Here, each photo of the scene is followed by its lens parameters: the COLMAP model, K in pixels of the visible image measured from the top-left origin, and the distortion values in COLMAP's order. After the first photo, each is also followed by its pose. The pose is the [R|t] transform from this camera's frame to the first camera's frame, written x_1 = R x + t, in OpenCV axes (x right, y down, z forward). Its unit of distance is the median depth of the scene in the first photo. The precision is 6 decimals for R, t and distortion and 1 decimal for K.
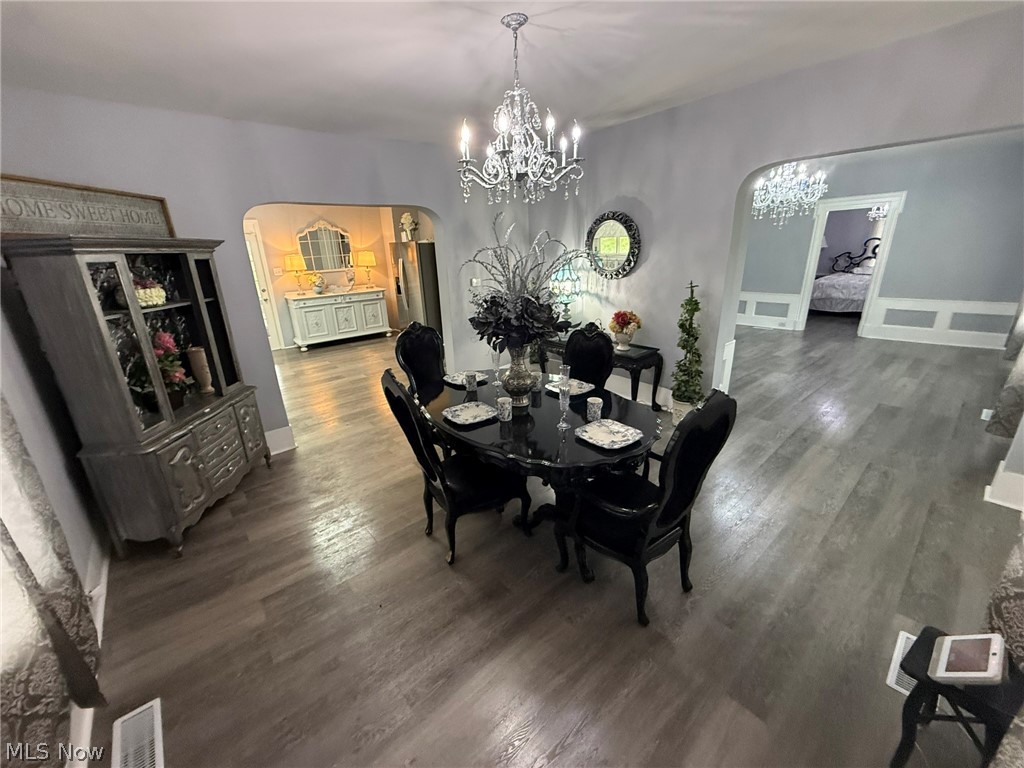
lens RADIAL K [[407.5, 0, 512.9], [0, 407.5, 382.2], [0, 0, 1]] dist [0.002321, 0.000384]
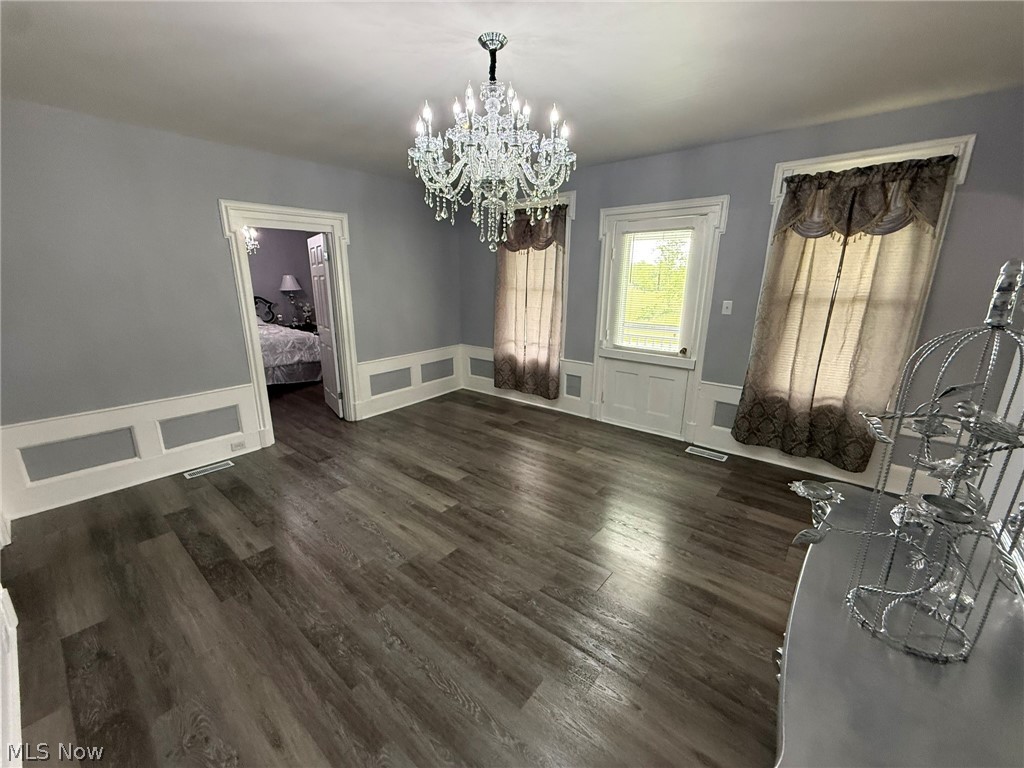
lens RADIAL K [[407.5, 0, 505.7], [0, 407.5, 383.2], [0, 0, 1]] dist [0.002321, 0.000384]
pose [[-0.167044, -0.222269, 0.960569, 0.173907], [0.310078, 0.912979, 0.265180, -0.289218], [-0.935921, 0.342148, -0.083587, 0.849138]]
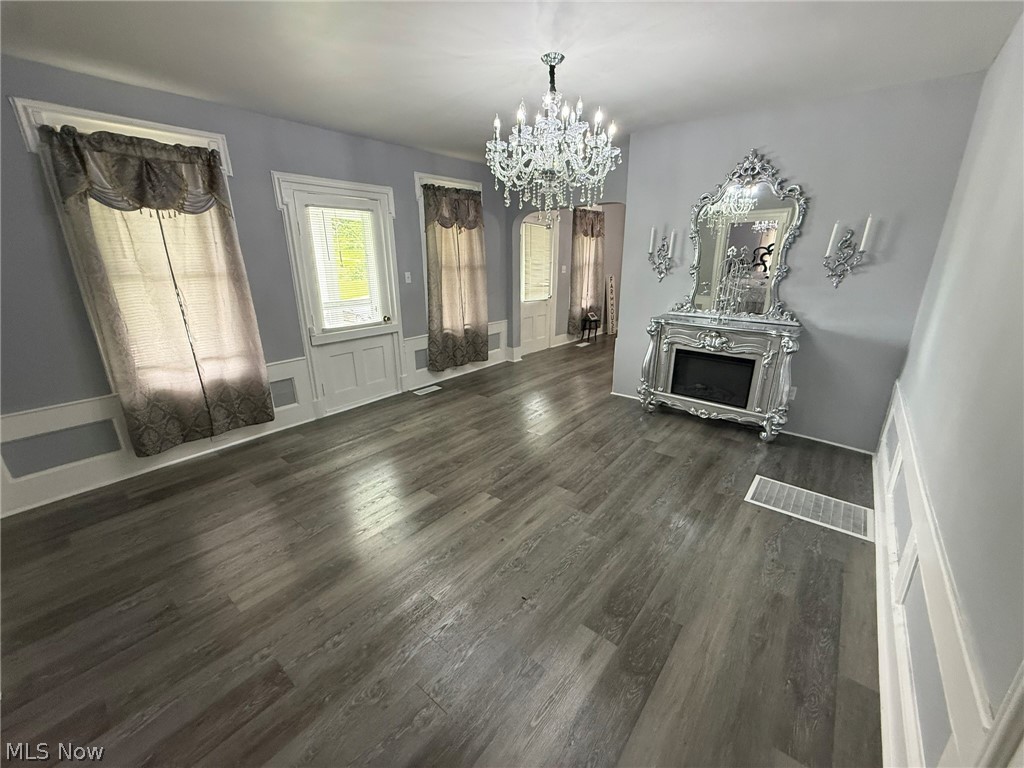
lens RADIAL K [[407.5, 0, 510.8], [0, 407.5, 385.8], [0, 0, 1]] dist [0.002321, 0.000384]
pose [[-0.983356, 0.092459, -0.156403, 0.632248], [-0.017529, 0.808540, 0.588180, -0.414622], [0.180841, 0.581132, -0.793462, 1.200417]]
